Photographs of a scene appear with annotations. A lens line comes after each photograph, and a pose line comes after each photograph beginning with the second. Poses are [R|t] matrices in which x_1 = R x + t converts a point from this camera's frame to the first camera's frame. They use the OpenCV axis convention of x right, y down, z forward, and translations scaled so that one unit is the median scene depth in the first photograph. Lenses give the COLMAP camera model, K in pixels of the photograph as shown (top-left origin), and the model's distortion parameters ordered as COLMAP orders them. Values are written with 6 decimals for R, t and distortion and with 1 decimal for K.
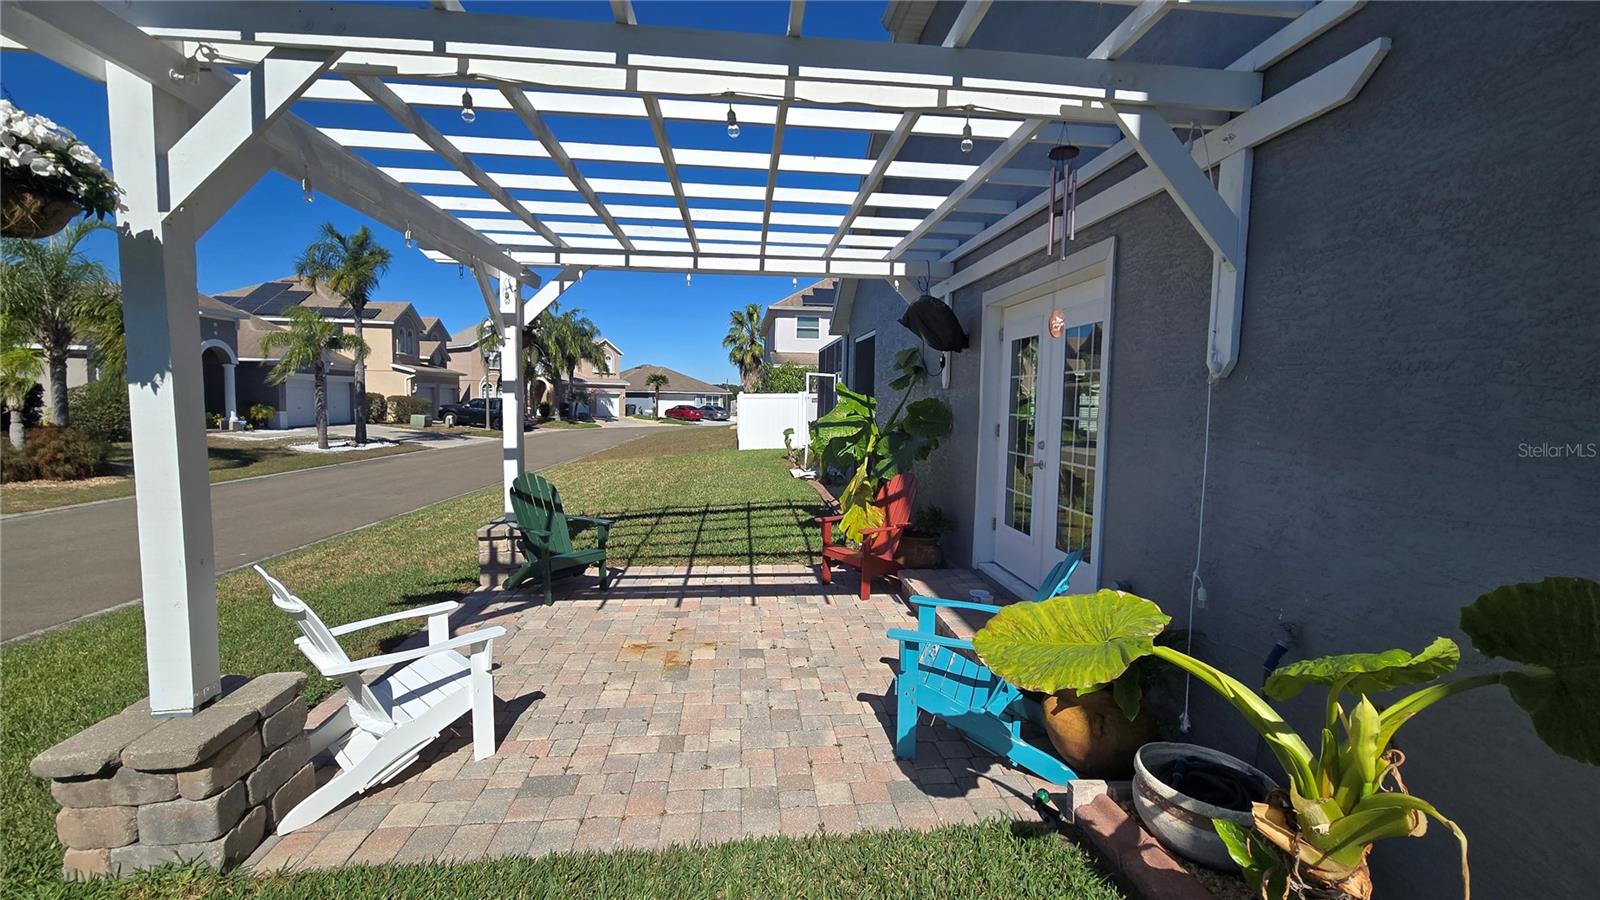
lens RADIAL K [[654.5, 0, 800.2], [0, 654.5, 450.8], [0, 0, 1]] dist [-0.001705, 0.000441]
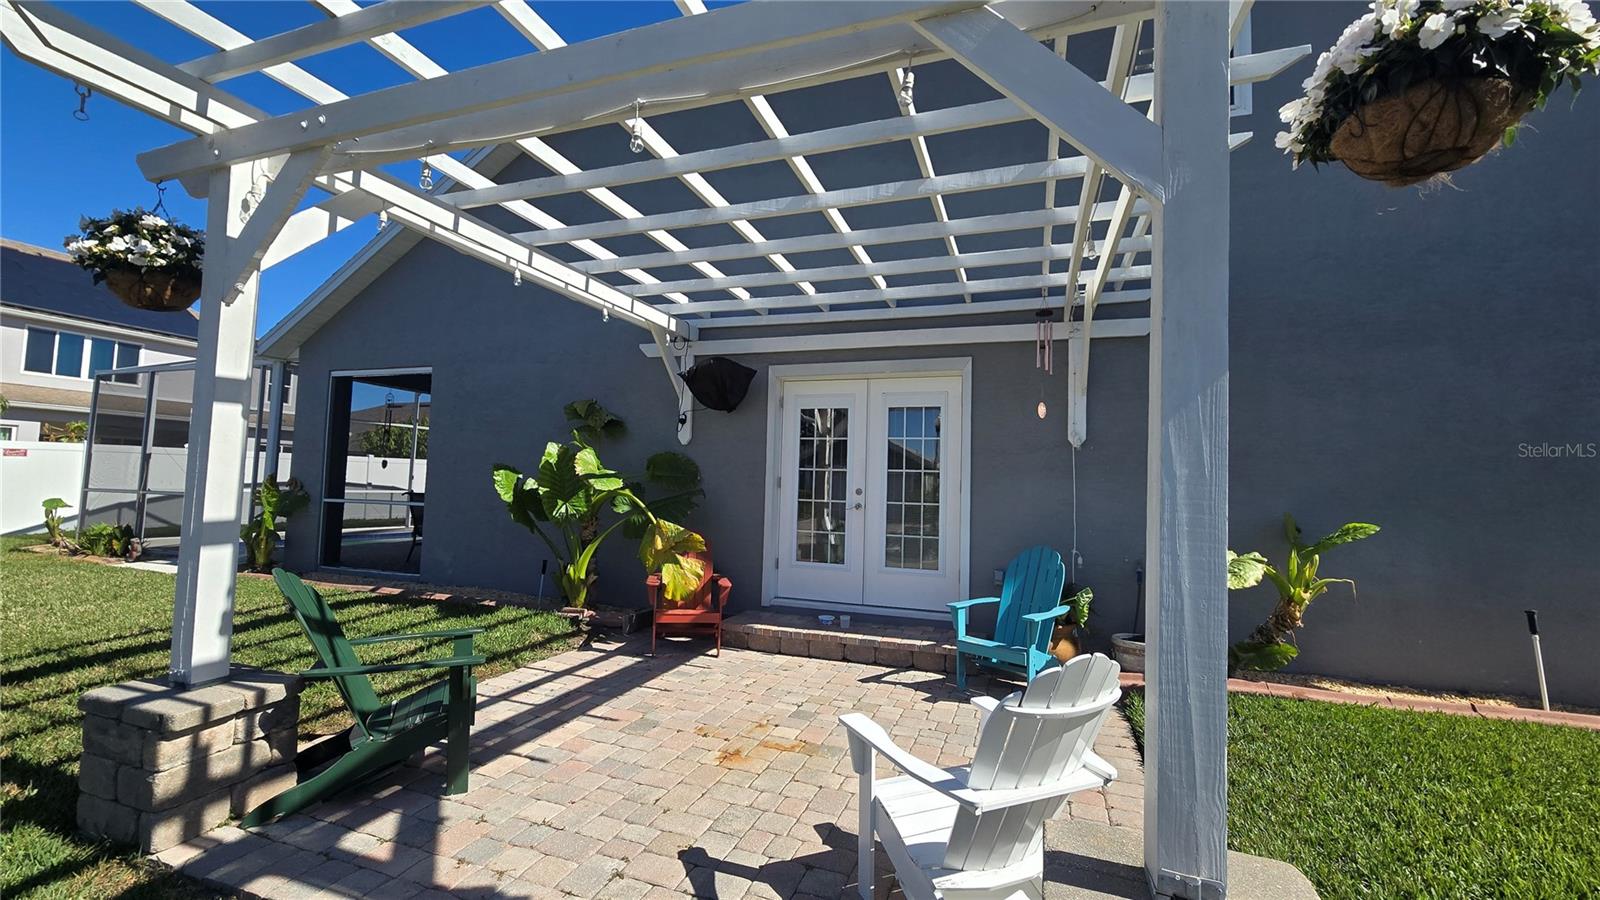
lens RADIAL K [[658.0, 0, 797.5], [0, 658.0, 445.5], [0, 0, 1]] dist [-0.001442, 0.000484]
pose [[0.425431, 0.053244, 0.903423, -0.740149], [0.048801, 0.995466, -0.081649, 0.001526], [-0.903674, 0.078824, 0.420904, 0.453690]]
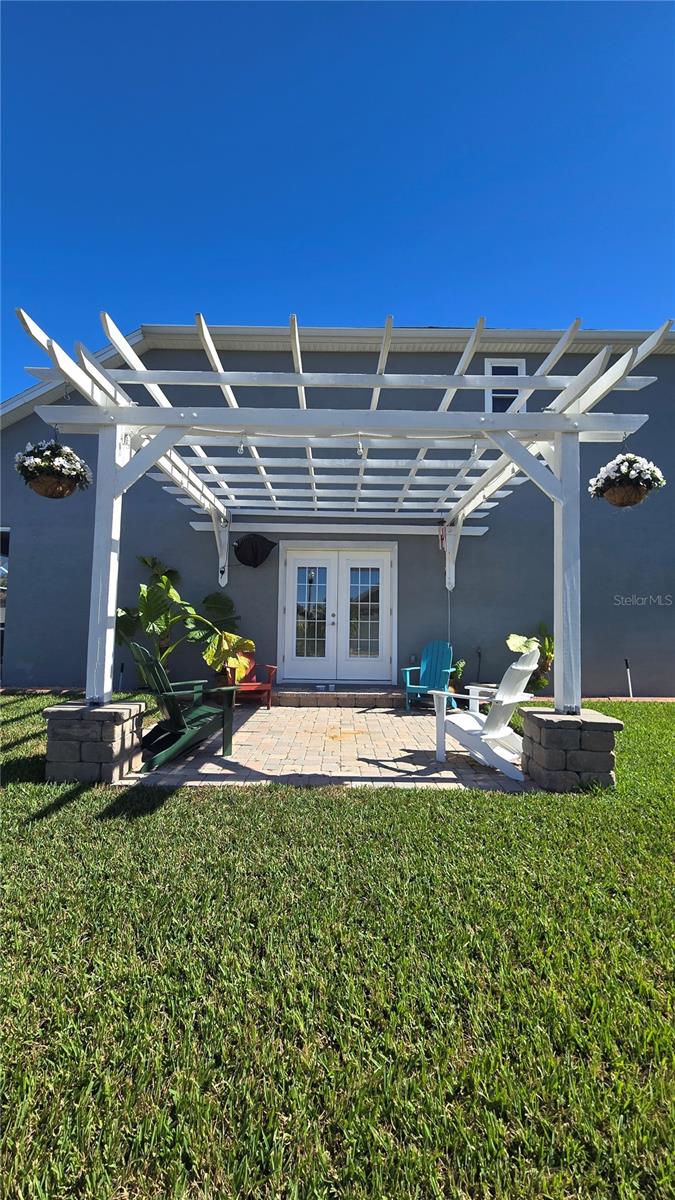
lens RADIAL K [[493.5, 0, 339.3], [0, 493.5, 600.2], [0, 0, 1]] dist [-0.001442, 0.000484]
pose [[0.094988, 0.051363, 0.994152, -1.136557], [0.062245, 0.996407, -0.057427, 0.033960], [-0.993531, 0.067336, 0.091449, 0.680961]]
